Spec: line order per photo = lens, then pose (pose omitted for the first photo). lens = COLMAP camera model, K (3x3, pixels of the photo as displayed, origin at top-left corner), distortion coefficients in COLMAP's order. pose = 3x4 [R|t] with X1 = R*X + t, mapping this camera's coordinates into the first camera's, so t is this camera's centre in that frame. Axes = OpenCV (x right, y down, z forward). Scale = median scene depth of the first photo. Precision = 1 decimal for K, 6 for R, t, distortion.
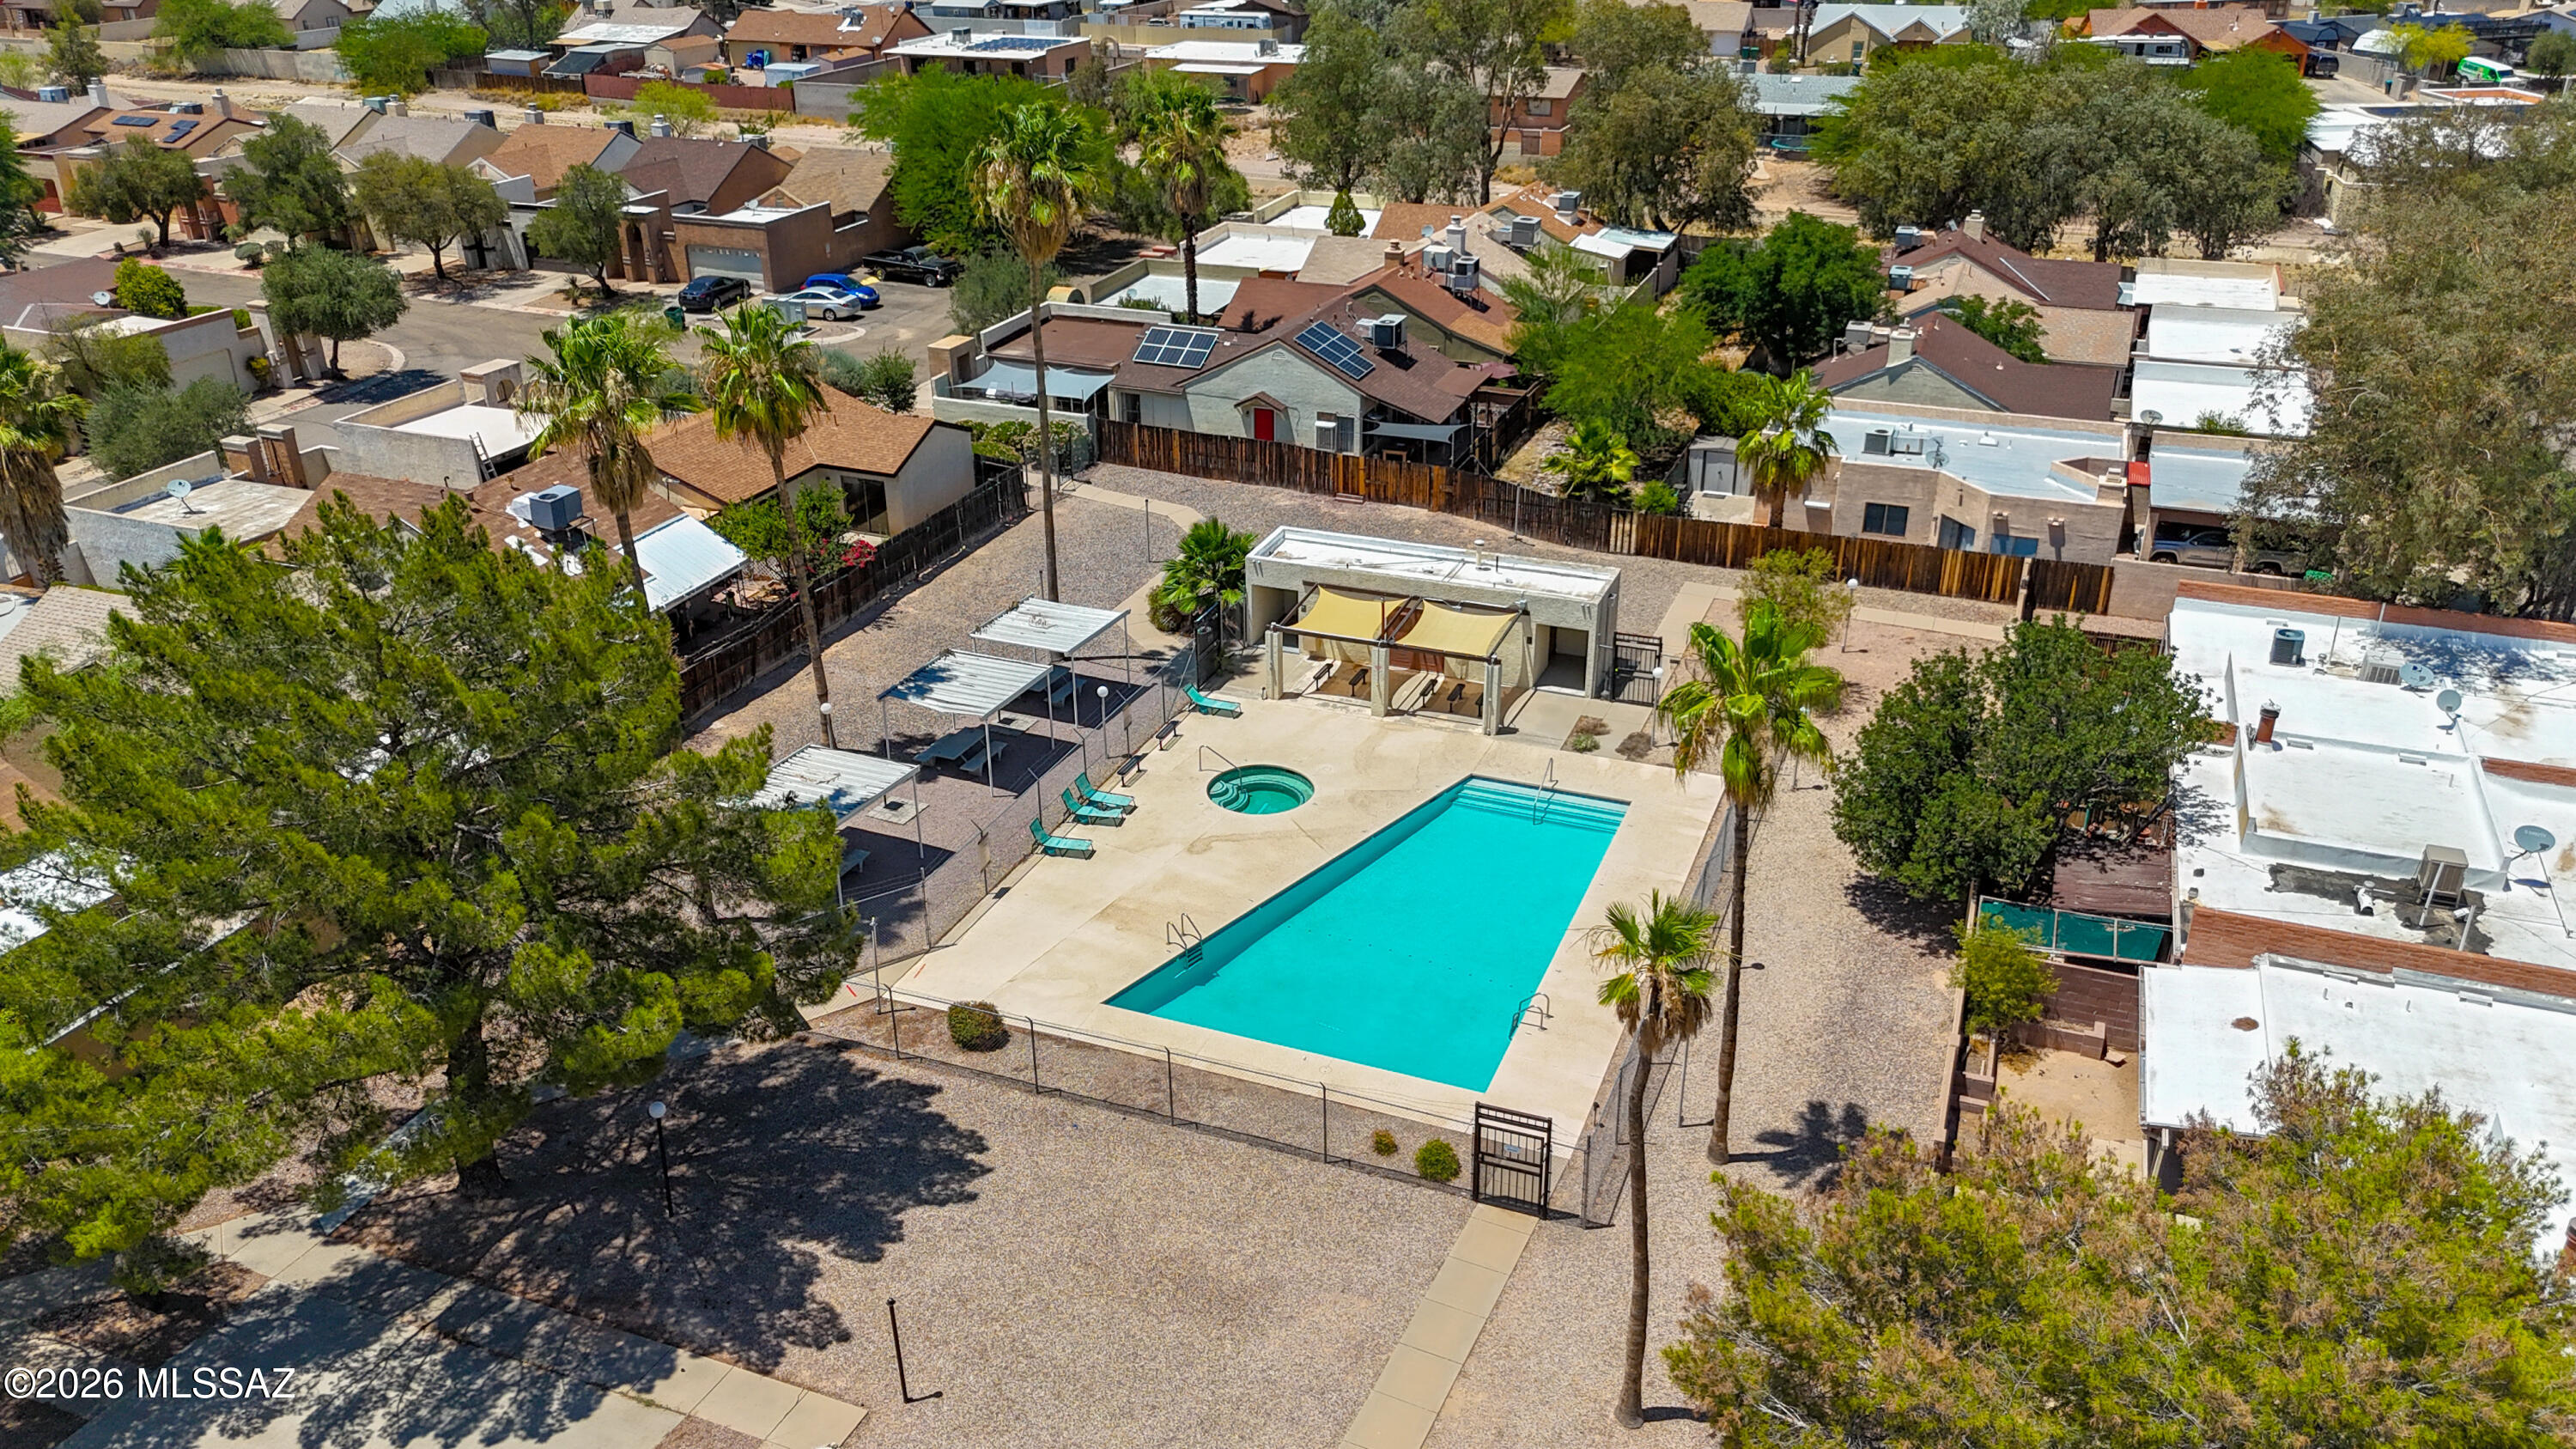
lens RADIAL K [[1891.6, 0, 1288.0], [0, 1891.6, 724.5], [0, 0, 1]] dist [0.088954, -0.106296]
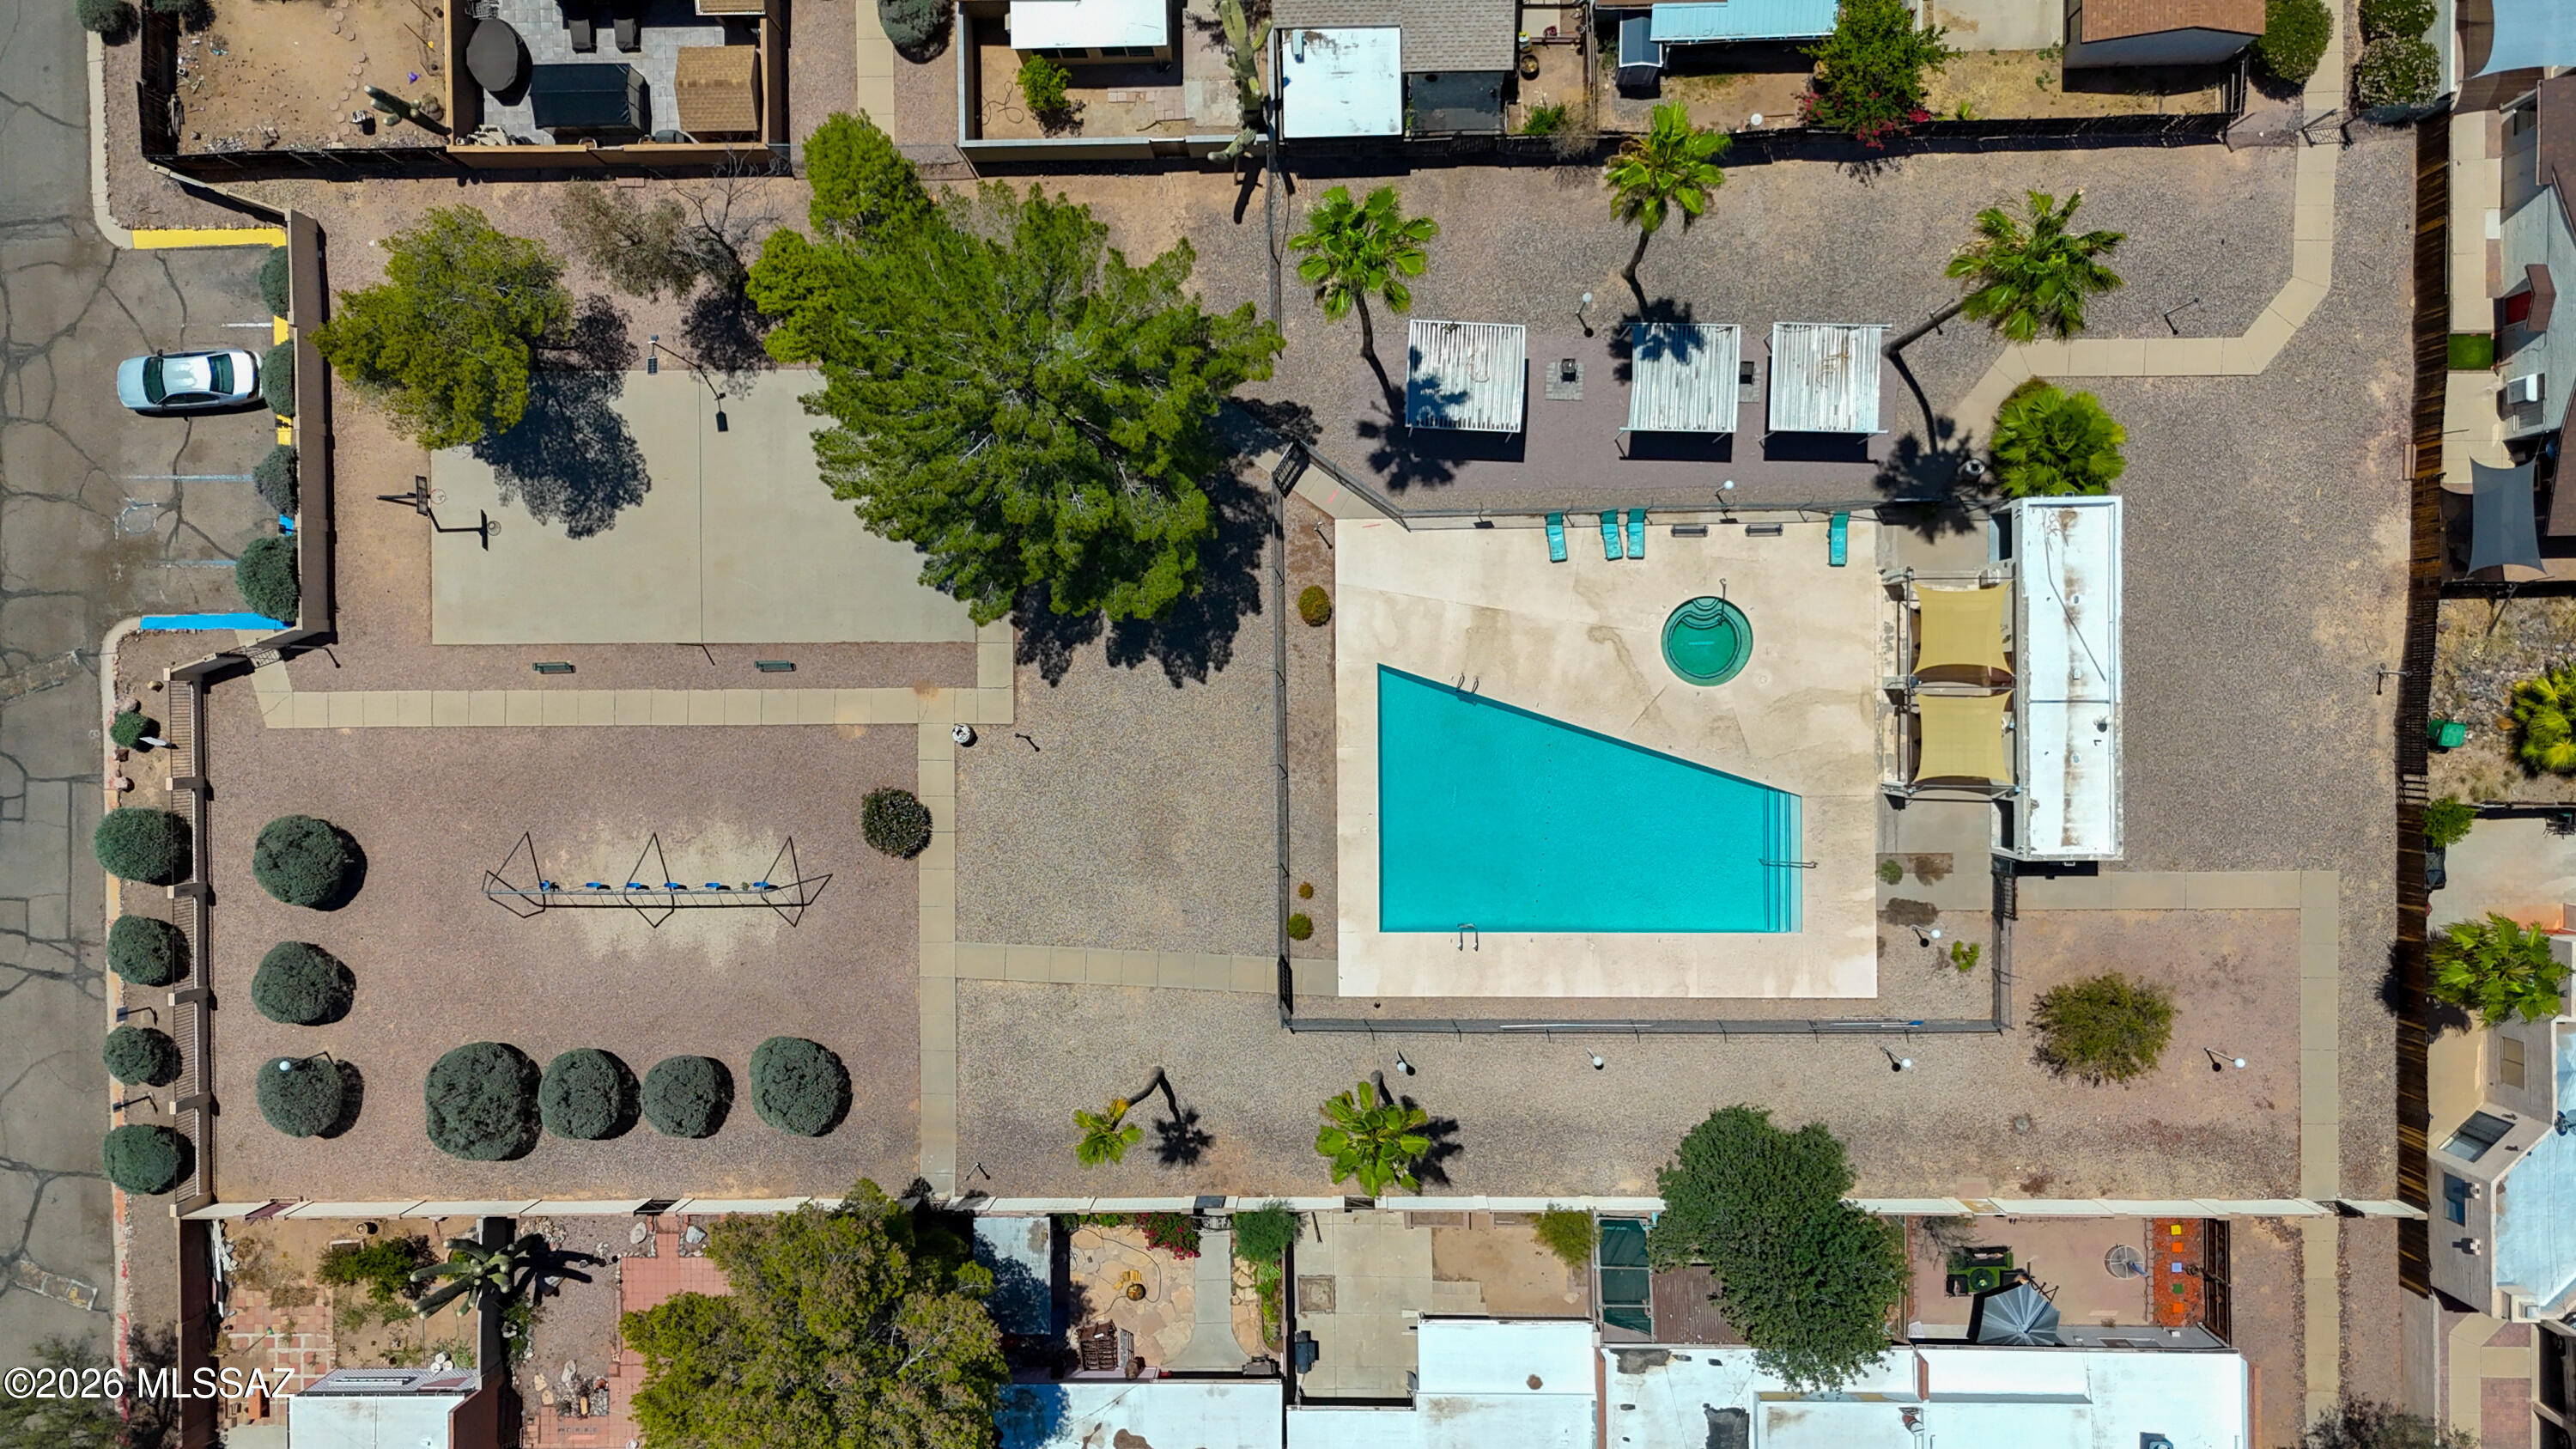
lens RADIAL K [[1891.6, 0, 1288.0], [0, 1891.6, 724.5], [0, 0, 1]] dist [0.088954, -0.106296]
pose [[0.379345, 0.925245, 0.004446, -0.050735], [-0.387537, 0.154521, 0.908811, -0.663175], [0.840186, -0.346476, 0.417184, 0.175183]]
